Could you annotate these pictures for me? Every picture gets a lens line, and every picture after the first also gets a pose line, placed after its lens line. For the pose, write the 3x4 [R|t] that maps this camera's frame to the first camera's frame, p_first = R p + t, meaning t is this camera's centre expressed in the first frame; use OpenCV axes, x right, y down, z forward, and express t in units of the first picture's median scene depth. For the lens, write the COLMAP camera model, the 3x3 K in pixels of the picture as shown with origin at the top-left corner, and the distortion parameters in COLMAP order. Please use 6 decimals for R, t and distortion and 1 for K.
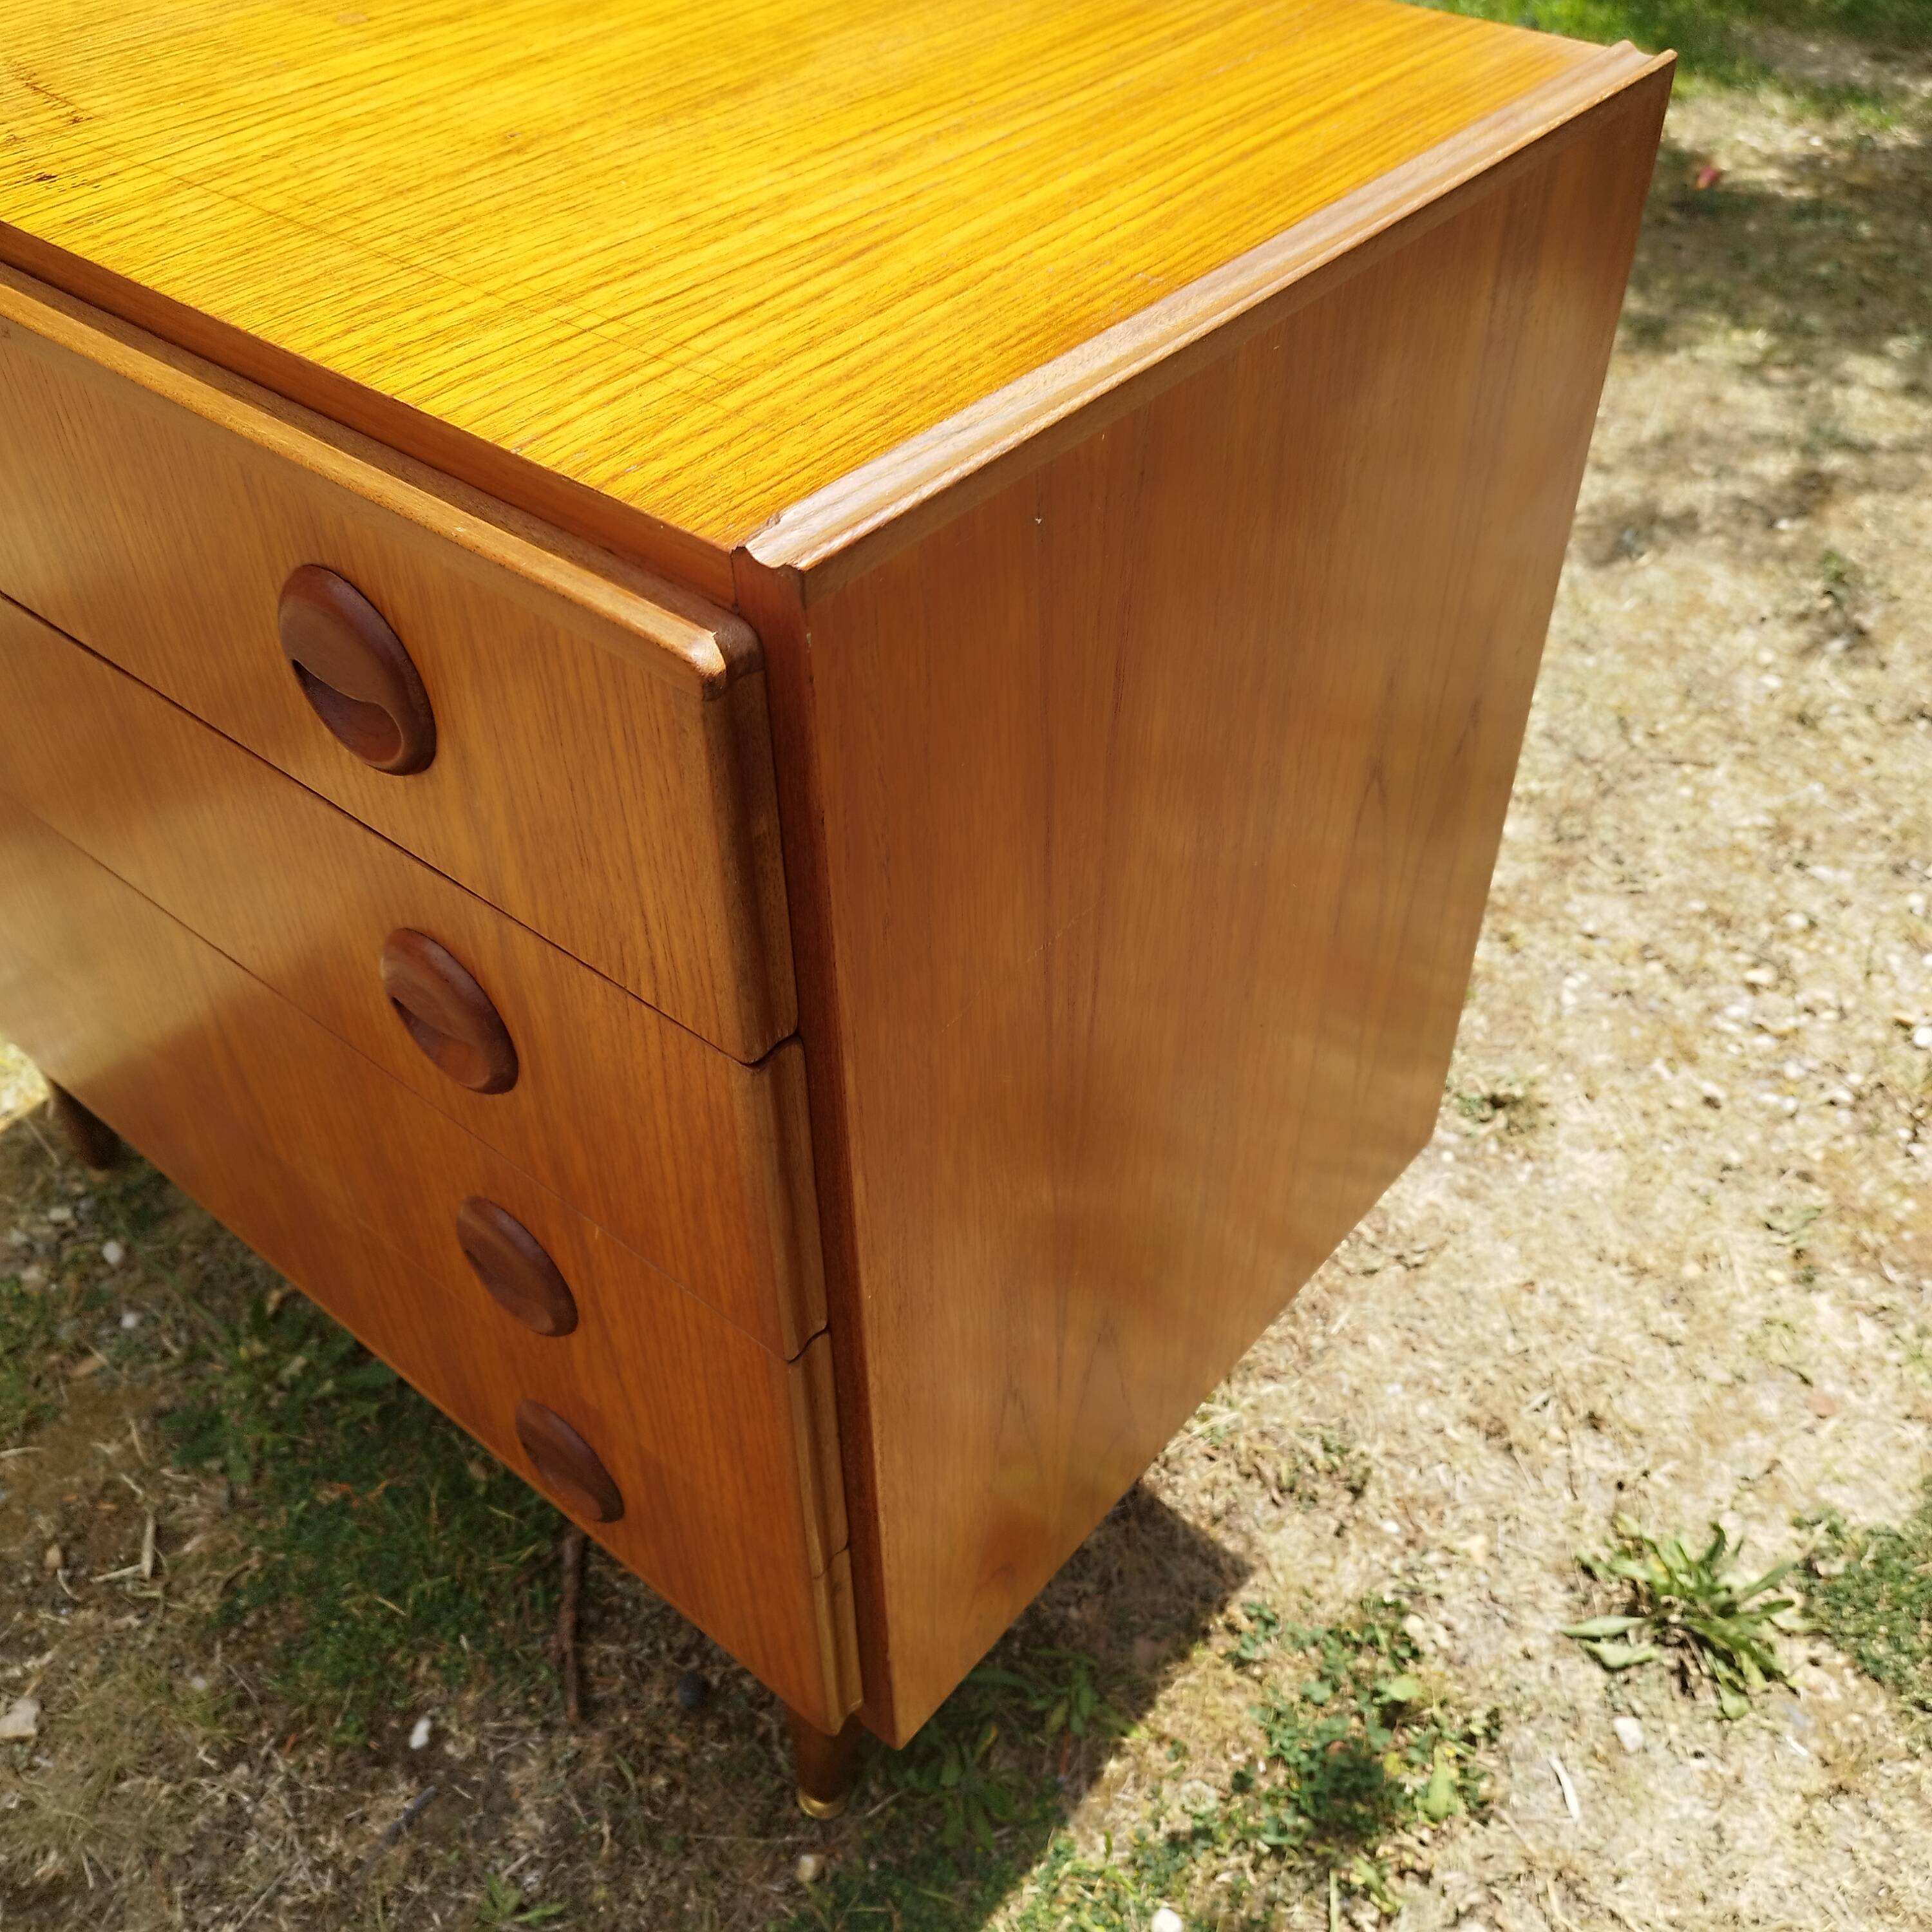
lens RADIAL K [[1942.6, 0, 967.1], [0, 1942.6, 979.7], [0, 0, 1]] dist [-0.002706, 0.000000]
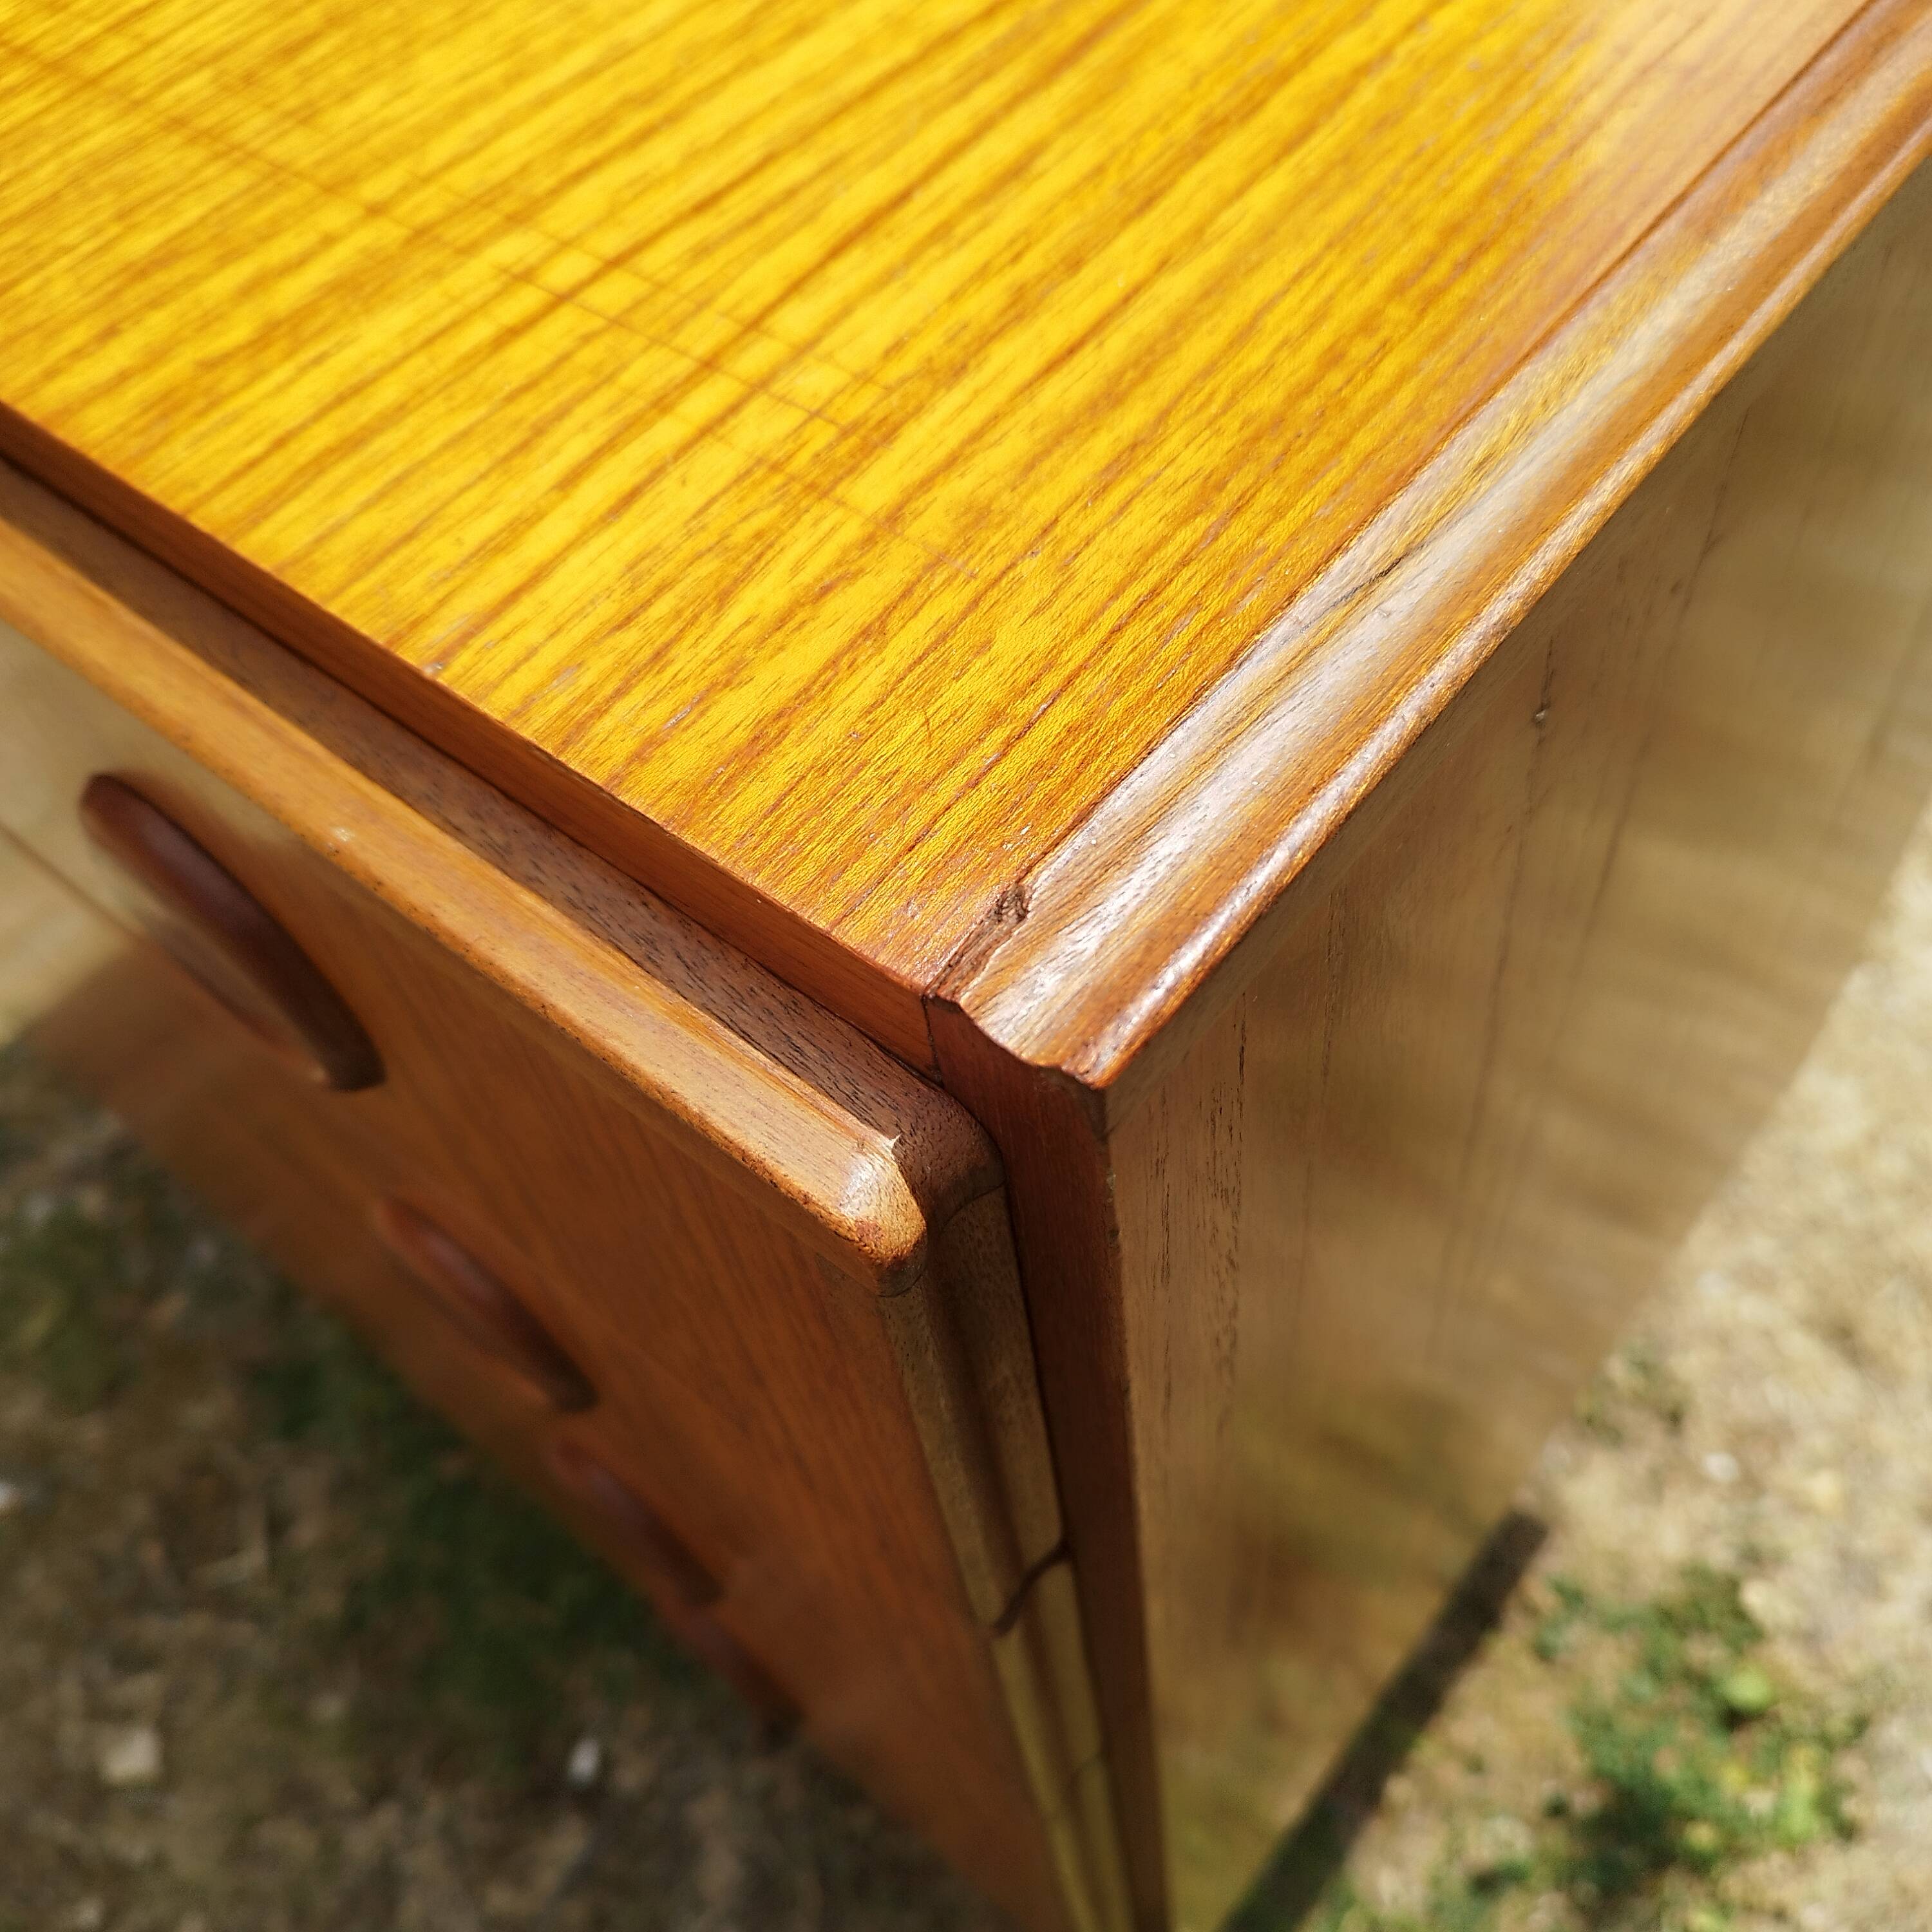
lens RADIAL K [[1942.6, 0, 955.5], [0, 1942.6, 954.6], [0, 0, 1]] dist [-0.002706, 0.000000]
pose [[0.995916, -0.052724, -0.073287, -0.035341], [0.067036, 0.975591, 0.209114, -0.138436], [0.060473, -0.213173, 0.975141, 0.250037]]
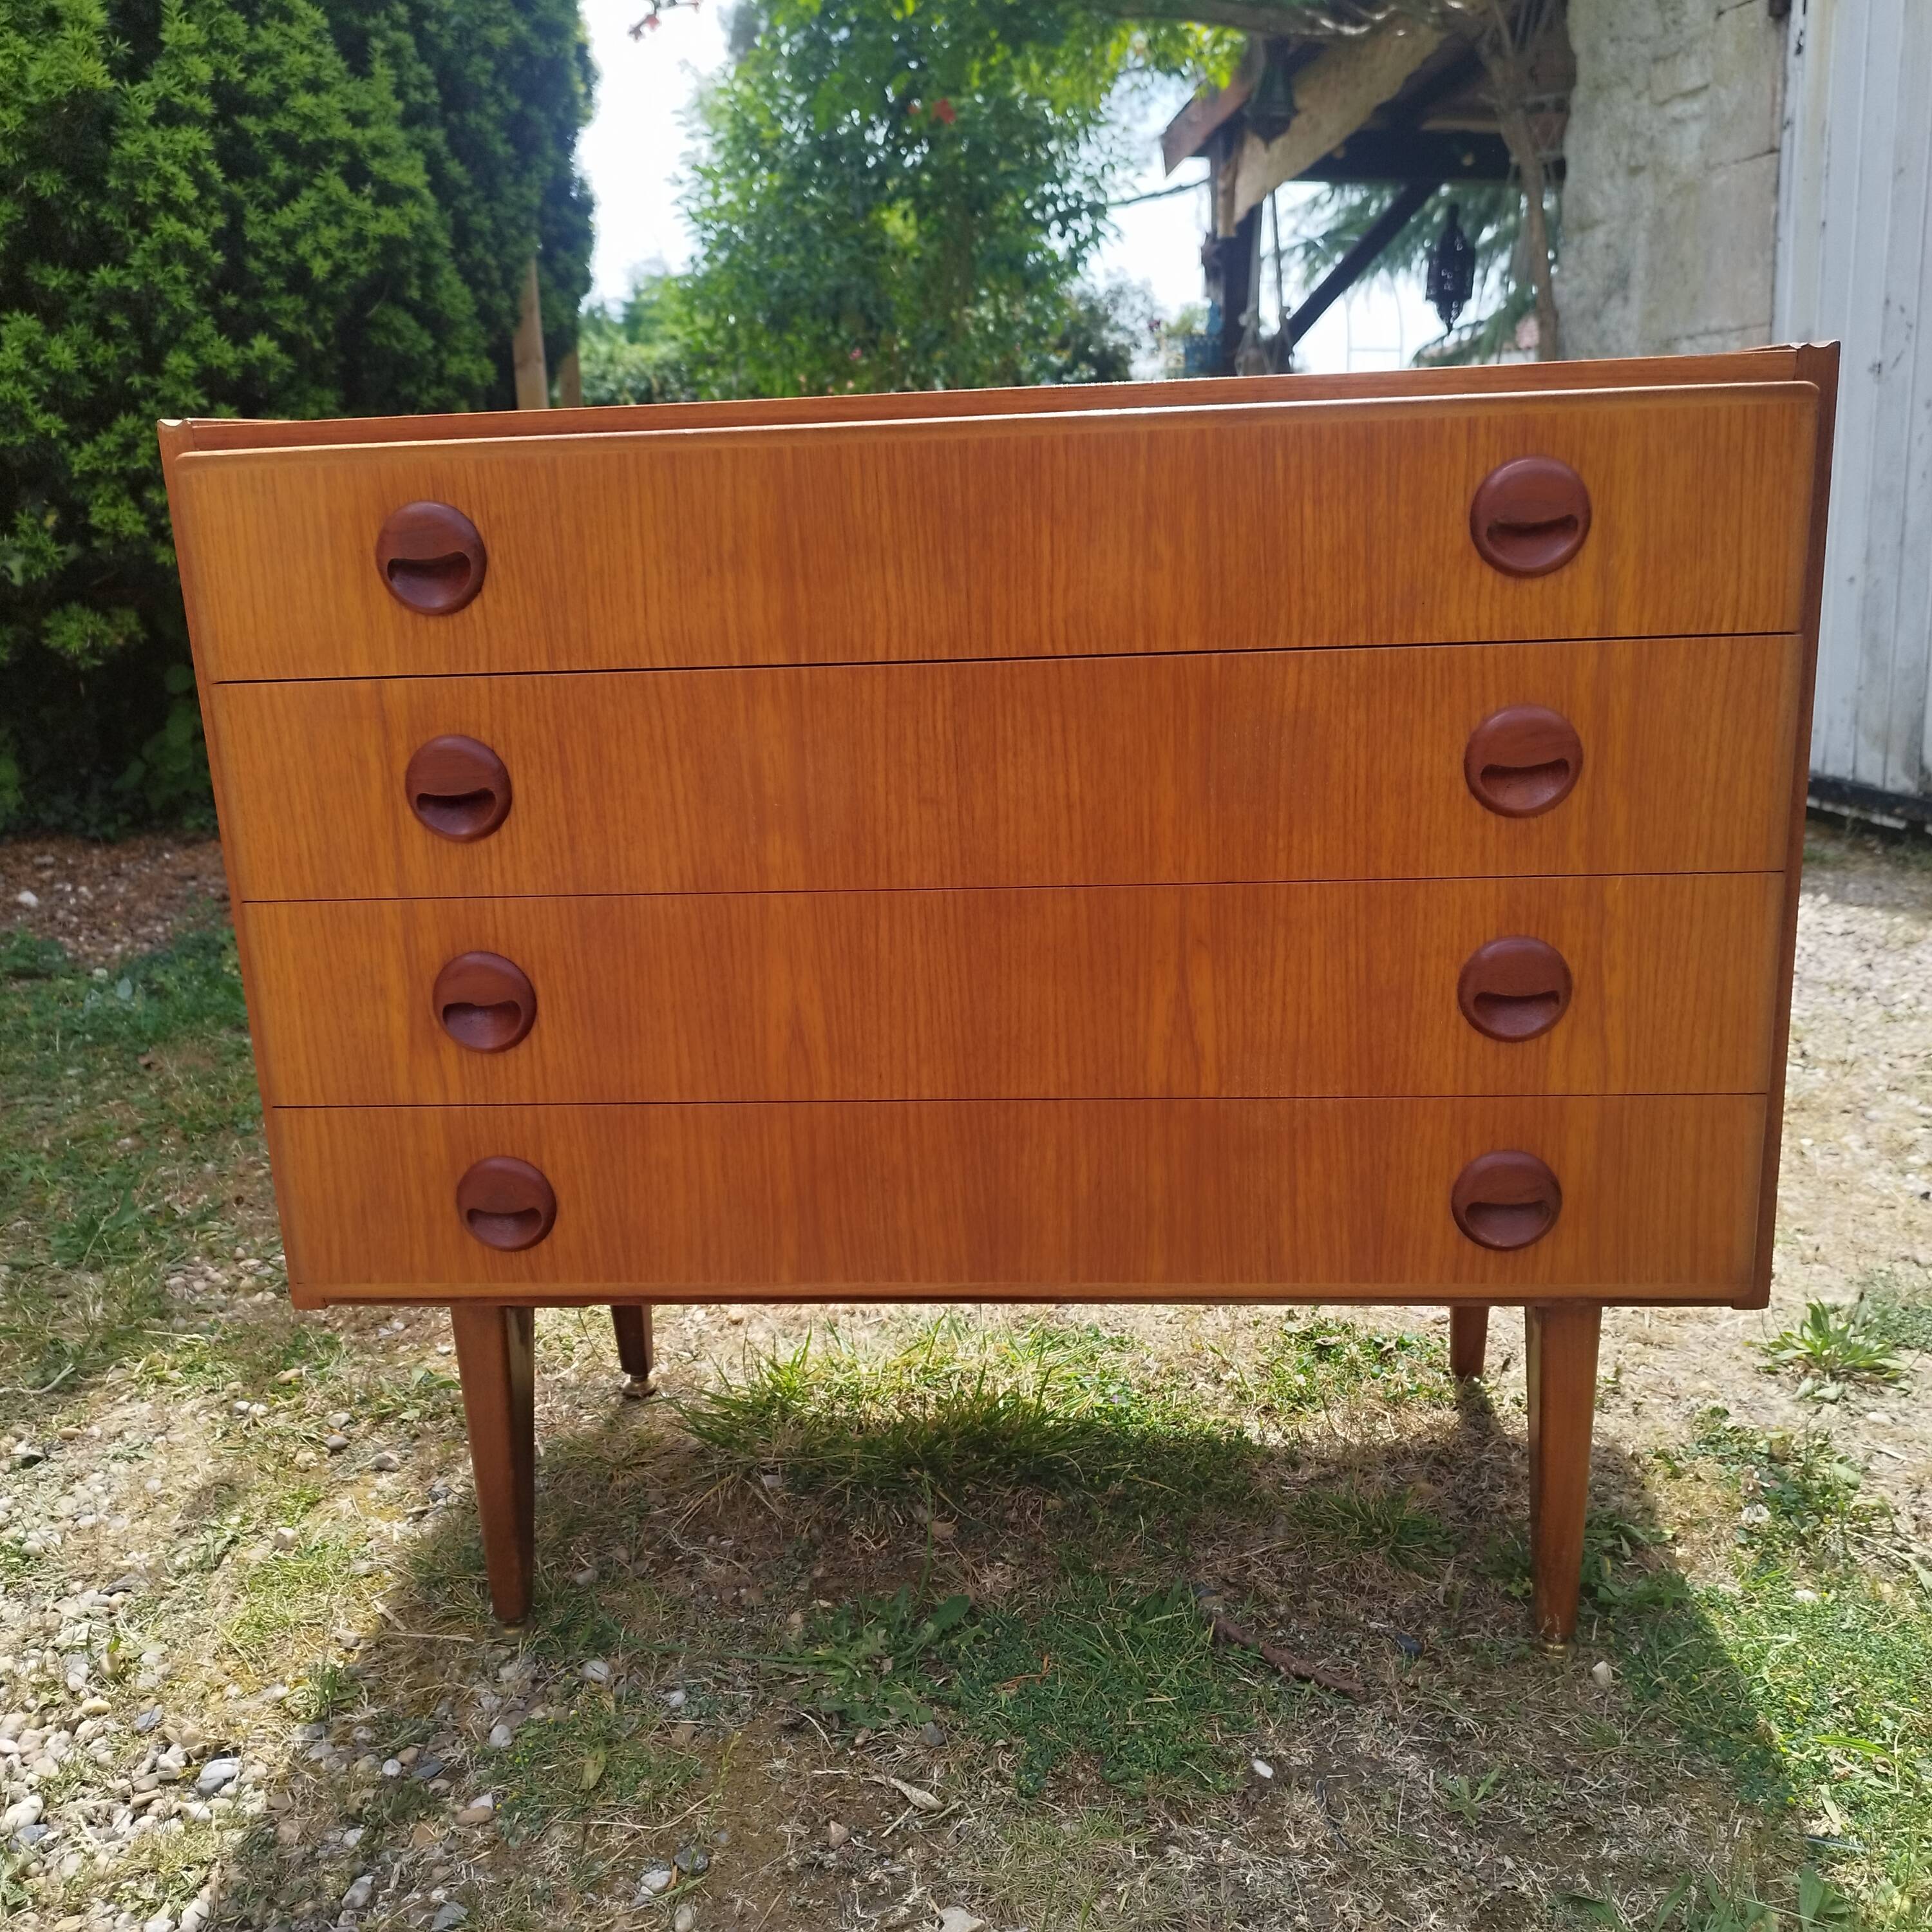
lens RADIAL K [[1942.6, 0, 967.0], [0, 1942.6, 946.4], [0, 0, 1]] dist [-0.002706, 0.000000]
pose [[0.813989, -0.175053, 0.553875, -0.982529], [0.419078, 0.837245, -0.351275, 0.327619], [-0.402238, 0.518051, 0.754869, 0.001052]]
